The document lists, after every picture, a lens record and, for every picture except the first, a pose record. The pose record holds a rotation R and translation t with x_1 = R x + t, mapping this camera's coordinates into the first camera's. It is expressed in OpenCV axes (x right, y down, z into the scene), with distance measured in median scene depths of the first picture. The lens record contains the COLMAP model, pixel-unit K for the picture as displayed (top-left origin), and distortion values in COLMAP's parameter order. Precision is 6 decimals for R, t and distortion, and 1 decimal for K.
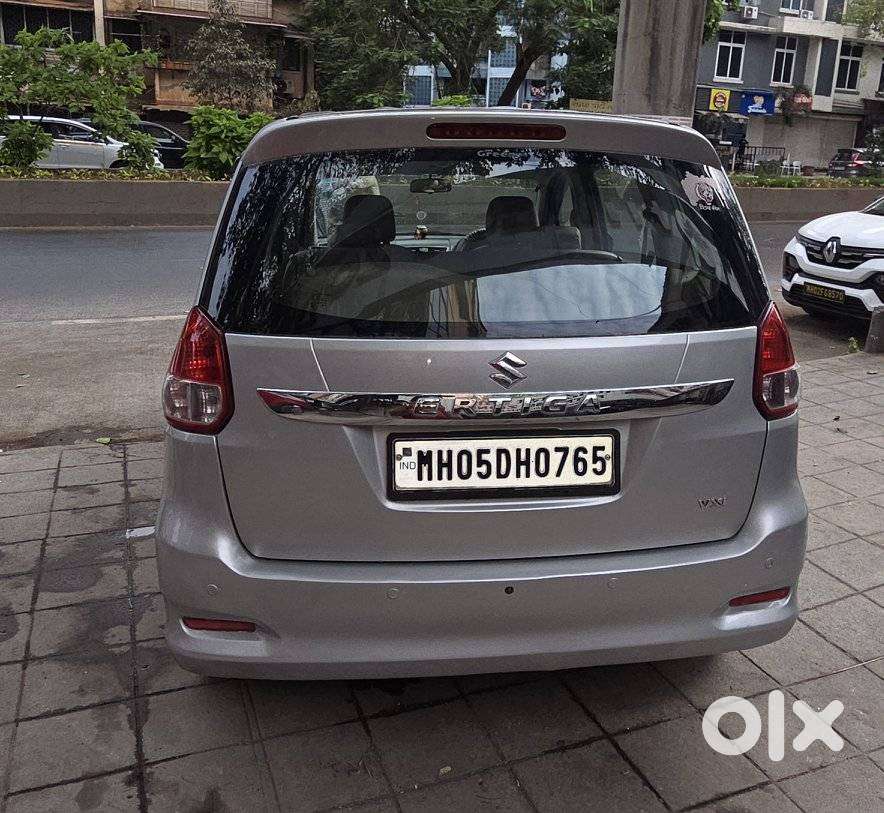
lens RADIAL K [[880.3, 0, 484.4], [0, 880.3, 371.6], [0, 0, 1]] dist [-0.004927, 0.017030]
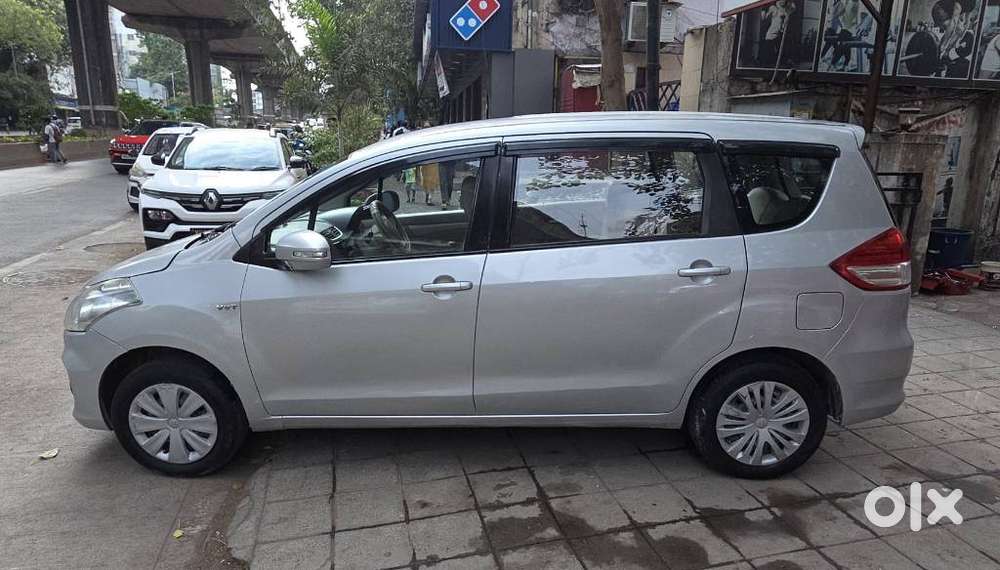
lens RADIAL K [[653.7, 0, 534.4], [0, 653.7, 309.2], [0, 0, 1]] dist [0.002915, -0.000897]
pose [[0.112933, -0.282024, 0.952737, -1.575533], [0.229721, 0.940303, 0.251114, -0.378119], [-0.966682, 0.190505, 0.170978, 1.335395]]
